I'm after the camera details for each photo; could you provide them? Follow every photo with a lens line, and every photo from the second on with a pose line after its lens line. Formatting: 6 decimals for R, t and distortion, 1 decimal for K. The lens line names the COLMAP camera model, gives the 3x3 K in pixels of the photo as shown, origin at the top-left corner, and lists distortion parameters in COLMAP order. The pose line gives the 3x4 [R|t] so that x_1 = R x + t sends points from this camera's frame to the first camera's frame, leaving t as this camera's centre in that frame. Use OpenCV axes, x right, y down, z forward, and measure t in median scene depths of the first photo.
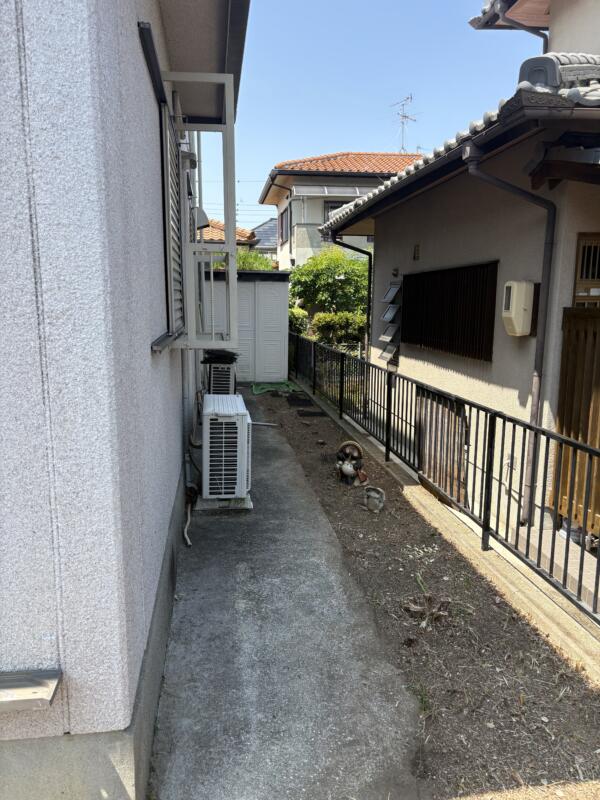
lens RADIAL K [[650.0, 0, 295.3], [0, 650.0, 404.4], [0, 0, 1]] dist [0.056978, -0.009265]
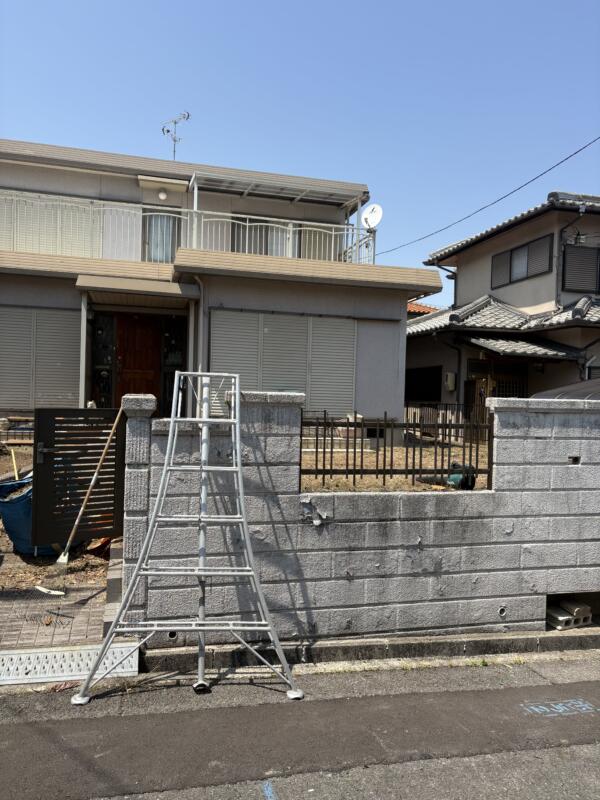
lens RADIAL K [[650.0, 0, 295.3], [0, 650.0, 404.4], [0, 0, 1]] dist [0.056978, -0.009265]
pose [[0.992875, 0.016182, 0.118059, -0.879829], [0.001819, 0.988563, -0.150798, 0.500225], [-0.119149, 0.149939, 0.981490, -2.254615]]
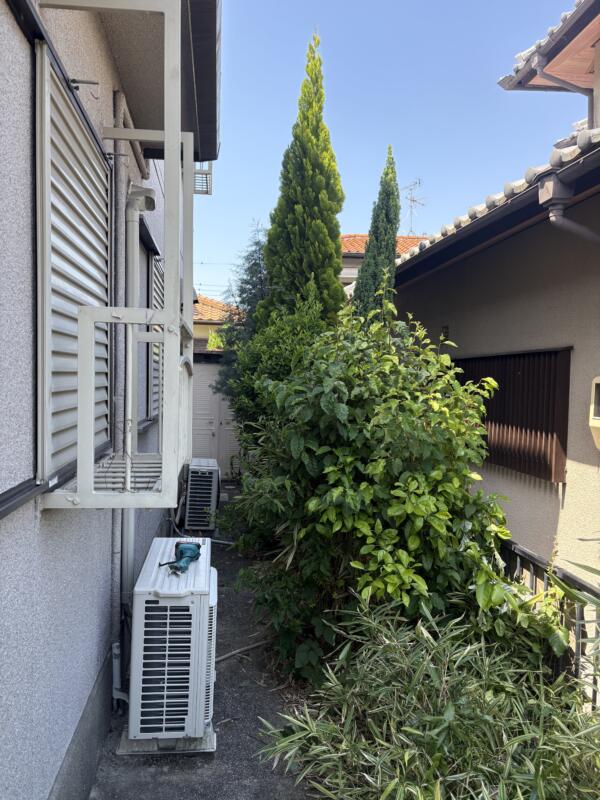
lens RADIAL K [[650.0, 0, 295.3], [0, 650.0, 404.4], [0, 0, 1]] dist [0.056978, -0.009265]
pose [[0.999853, 0.016396, -0.005062, 0.005206], [-0.016891, 0.992403, -0.121862, -0.081024], [0.003026, 0.121929, 0.992534, 0.366454]]
